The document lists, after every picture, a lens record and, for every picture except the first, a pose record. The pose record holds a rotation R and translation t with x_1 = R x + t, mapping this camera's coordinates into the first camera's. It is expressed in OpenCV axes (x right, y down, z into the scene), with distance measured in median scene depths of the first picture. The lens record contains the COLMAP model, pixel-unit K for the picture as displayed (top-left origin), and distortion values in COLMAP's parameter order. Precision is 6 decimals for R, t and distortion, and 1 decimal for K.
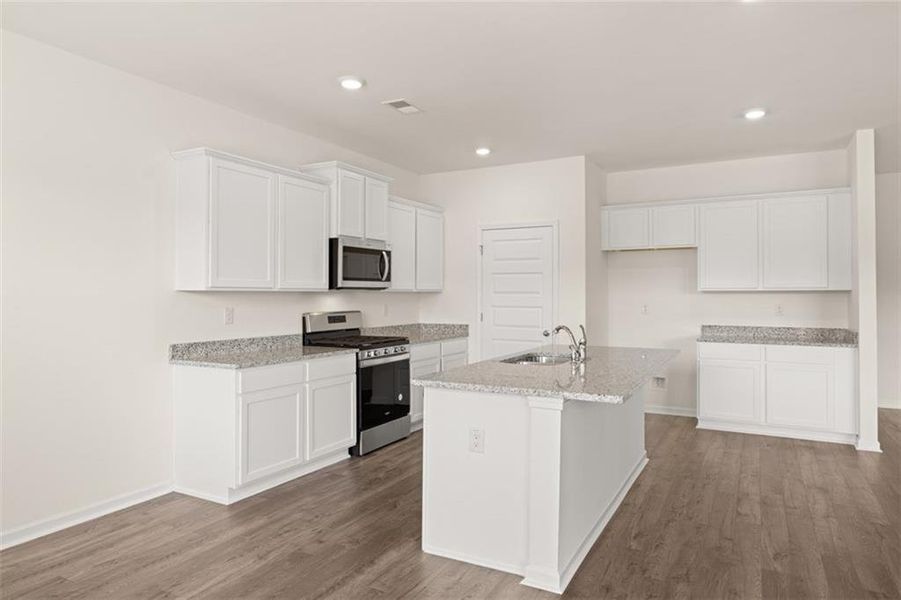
lens RADIAL K [[565.8, 0, 452.3], [0, 565.8, 290.7], [0, 0, 1]] dist [-0.016213, 0.000441]
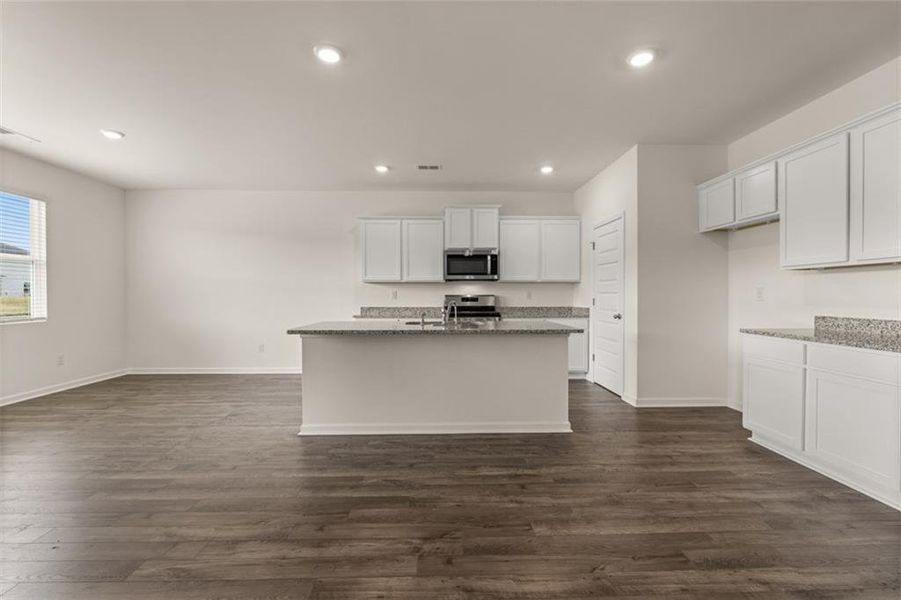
lens RADIAL K [[410.4, 0, 450.5], [0, 410.4, 300.0], [0, 0, 1]] dist [-0.008619, -0.000091]
pose [[0.497596, 0.008896, -0.867364, 0.821042], [0.005799, 0.999891, 0.013582, 0.036890], [0.867390, -0.011788, 0.497490, 0.385333]]
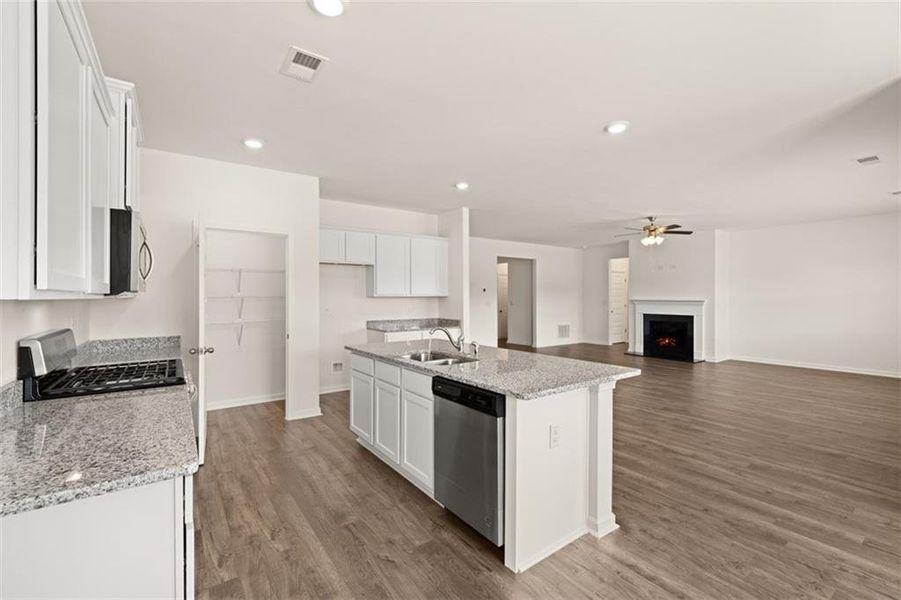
lens RADIAL K [[388.6, 0, 448.5], [0, 388.6, 296.2], [0, 0, 1]] dist [0.000999, 0.000132]
pose [[0.442677, -0.000008, 0.896681, -0.406357], [-0.003473, 0.999992, 0.001723, -0.002896], [-0.896674, -0.003877, 0.442674, 0.481800]]
